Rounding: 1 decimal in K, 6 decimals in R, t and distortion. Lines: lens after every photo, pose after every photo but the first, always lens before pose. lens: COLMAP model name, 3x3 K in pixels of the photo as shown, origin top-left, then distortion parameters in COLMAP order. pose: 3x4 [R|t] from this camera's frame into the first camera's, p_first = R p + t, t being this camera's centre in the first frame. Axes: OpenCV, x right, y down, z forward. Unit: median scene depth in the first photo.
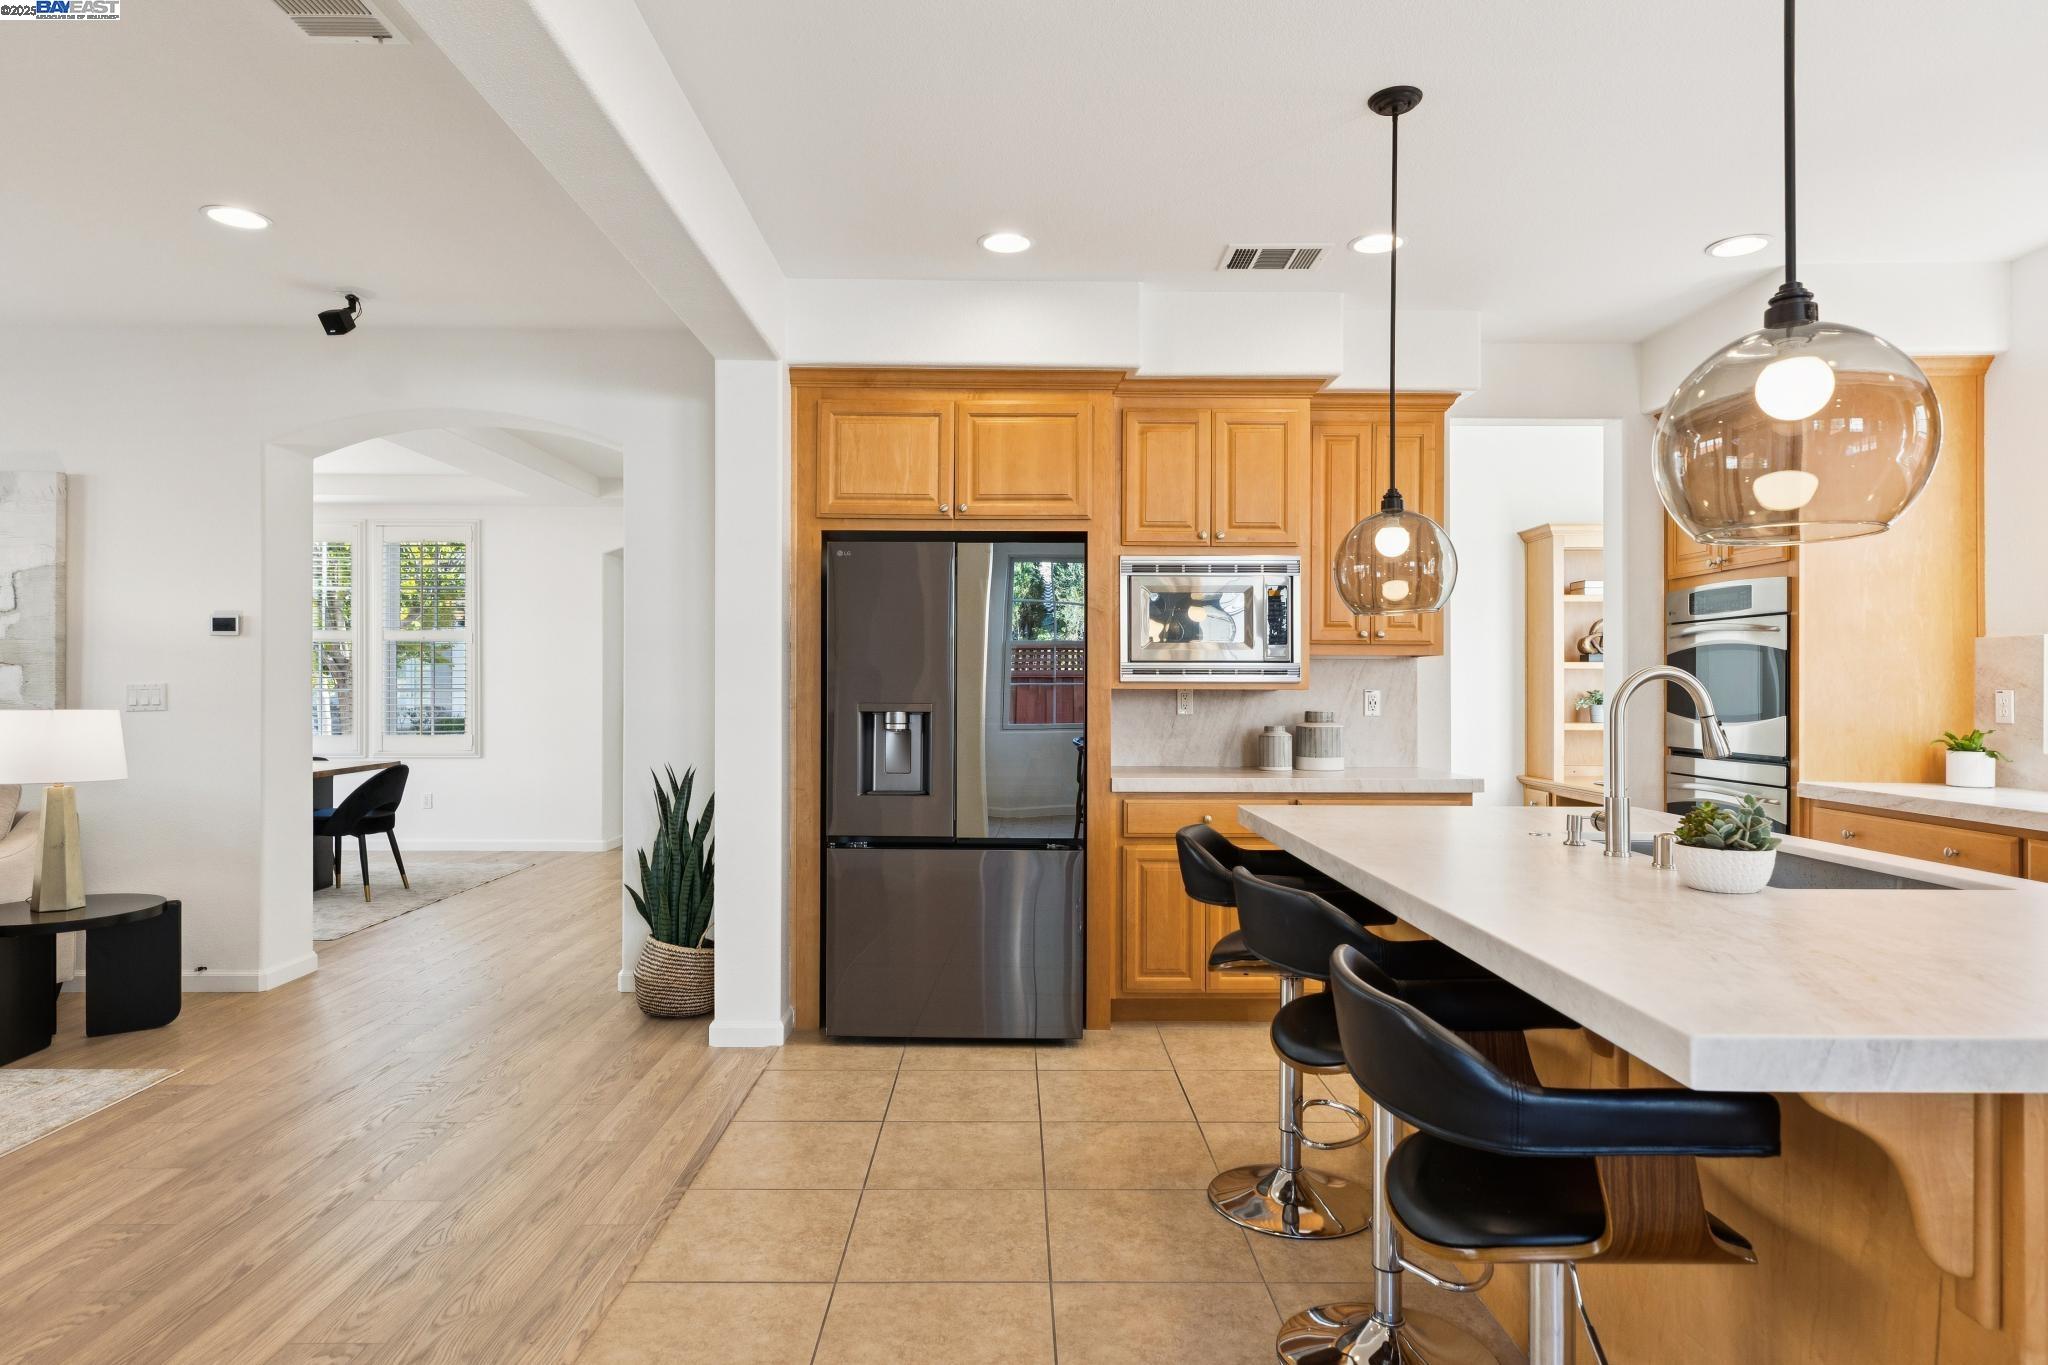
lens RADIAL K [[1162.3, 0, 1034.3], [0, 1162.3, 683.0], [0, 0, 1]] dist [0.000997, 0.002508]
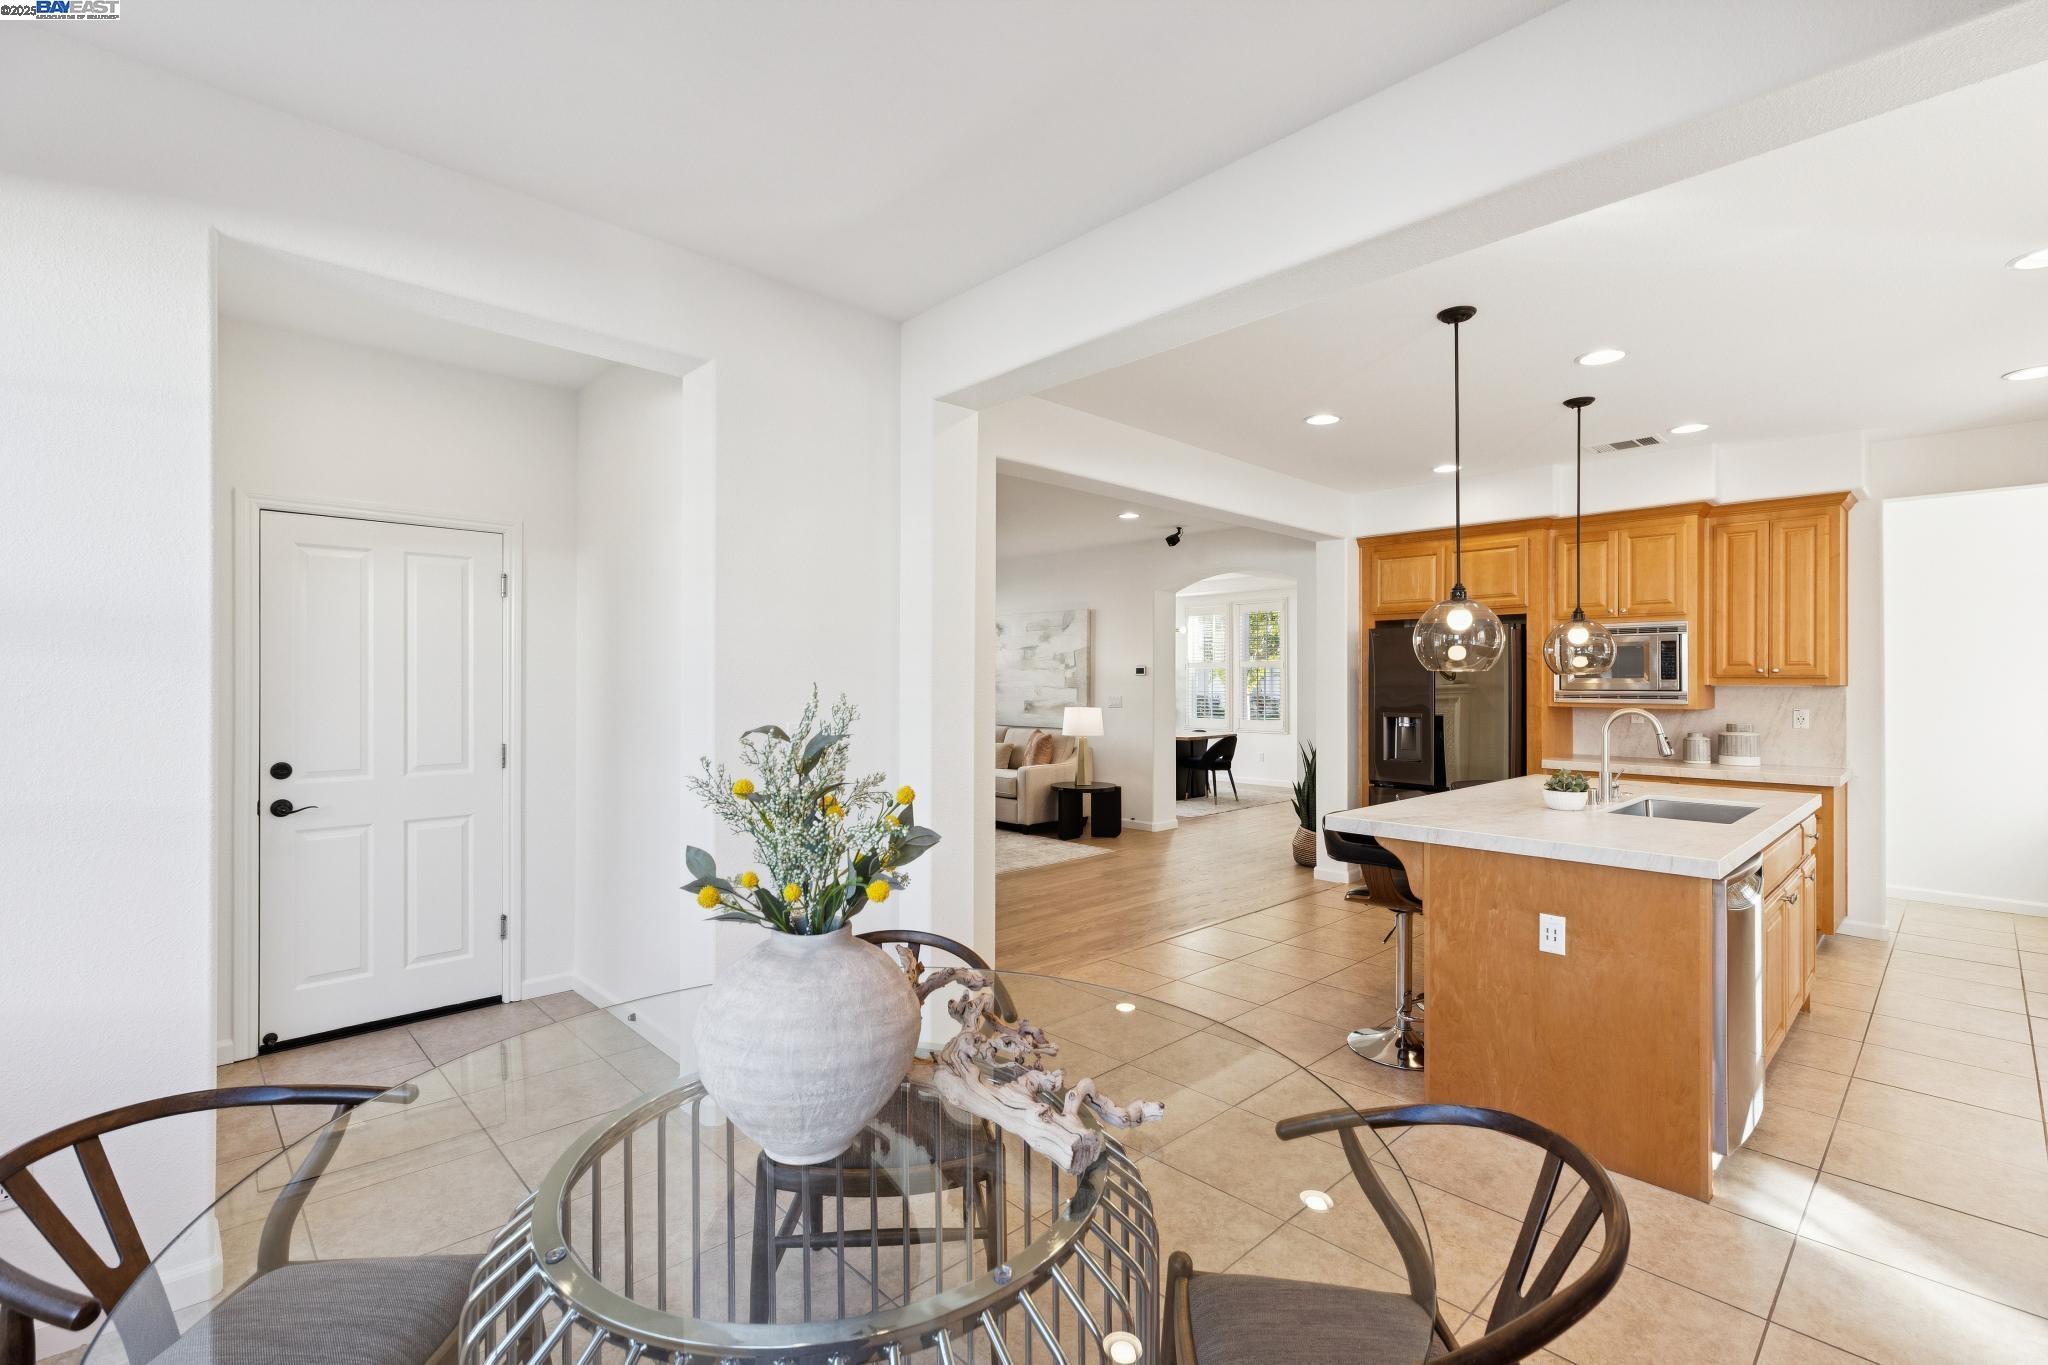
lens RADIAL K [[914.2, 0, 1017.8], [0, 914.2, 682.9], [0, 0, 1]] dist [-0.002898, 0.000127]
pose [[0.675911, -0.001010, -0.736982, 0.506103], [0.004165, 0.999988, 0.002450, -0.034088], [0.736971, -0.004726, 0.675908, -0.430888]]
